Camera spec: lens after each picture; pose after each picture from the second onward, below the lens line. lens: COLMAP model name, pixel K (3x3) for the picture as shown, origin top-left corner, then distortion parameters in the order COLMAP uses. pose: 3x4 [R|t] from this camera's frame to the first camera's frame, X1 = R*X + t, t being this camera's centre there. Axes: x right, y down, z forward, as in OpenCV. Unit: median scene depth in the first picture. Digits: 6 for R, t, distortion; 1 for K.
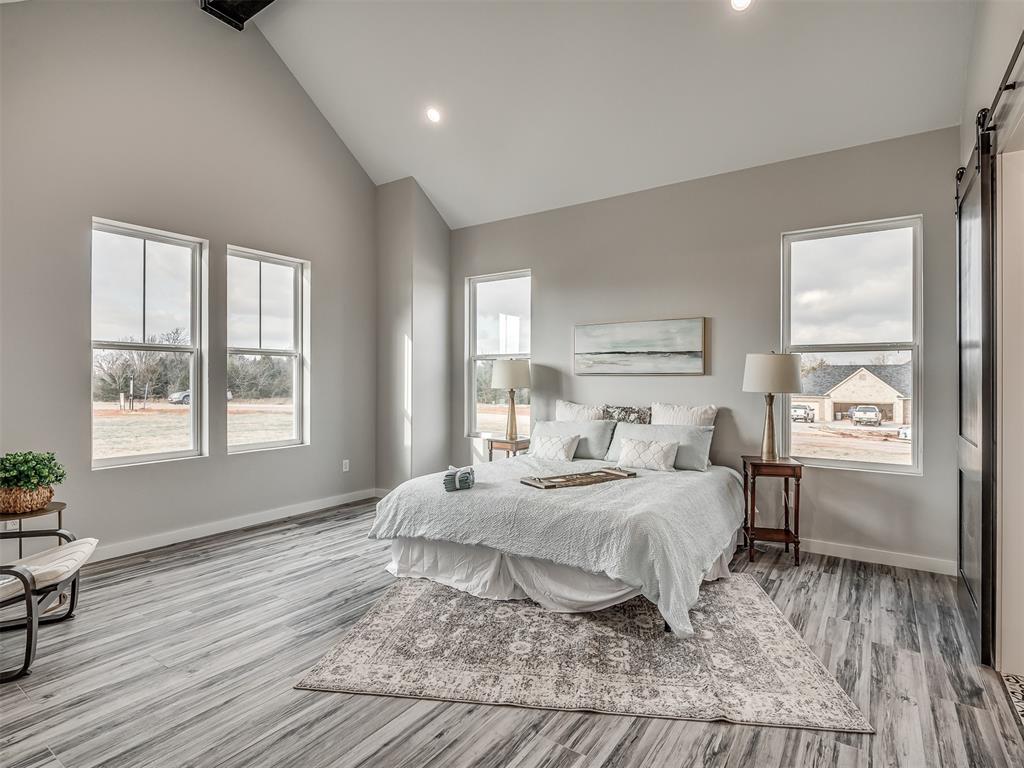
lens RADIAL K [[527.1, 0, 508.5], [0, 527.1, 383.8], [0, 0, 1]] dist [-0.005755, -0.002570]
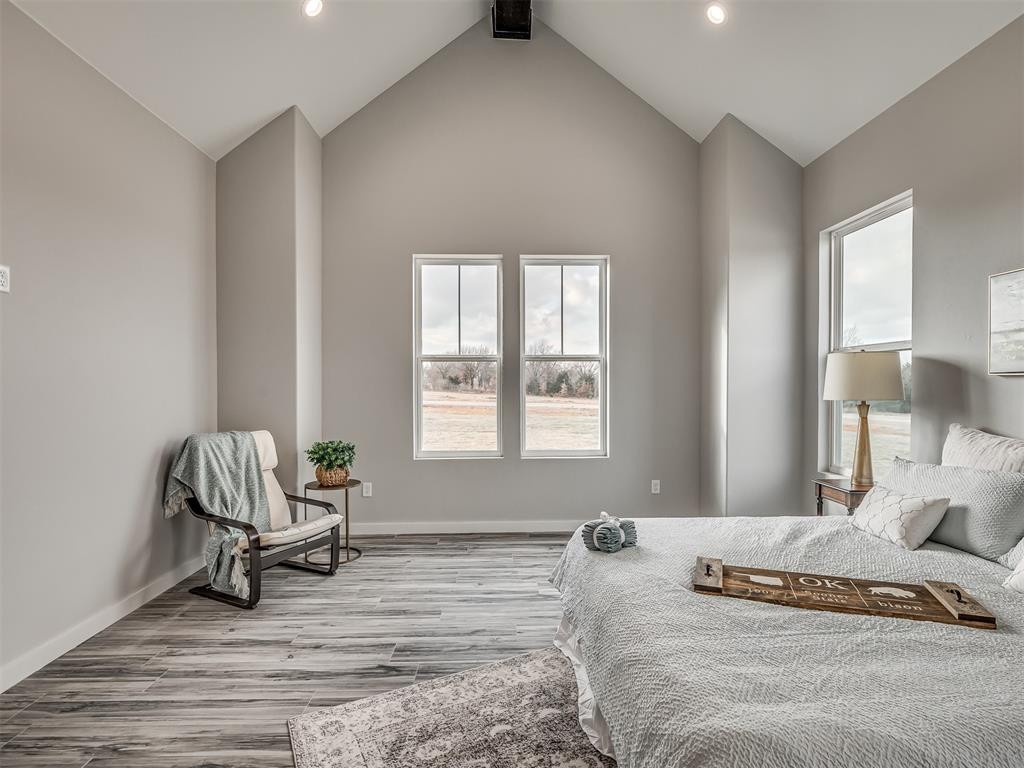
lens RADIAL K [[515.7, 0, 487.5], [0, 515.7, 395.2], [0, 0, 1]] dist [-0.007308, -0.001387]
pose [[0.596497, 0.012039, -0.802525, 0.264460], [-0.003354, 0.999916, 0.012508, -0.003147], [0.802608, -0.004769, 0.596487, 0.379906]]
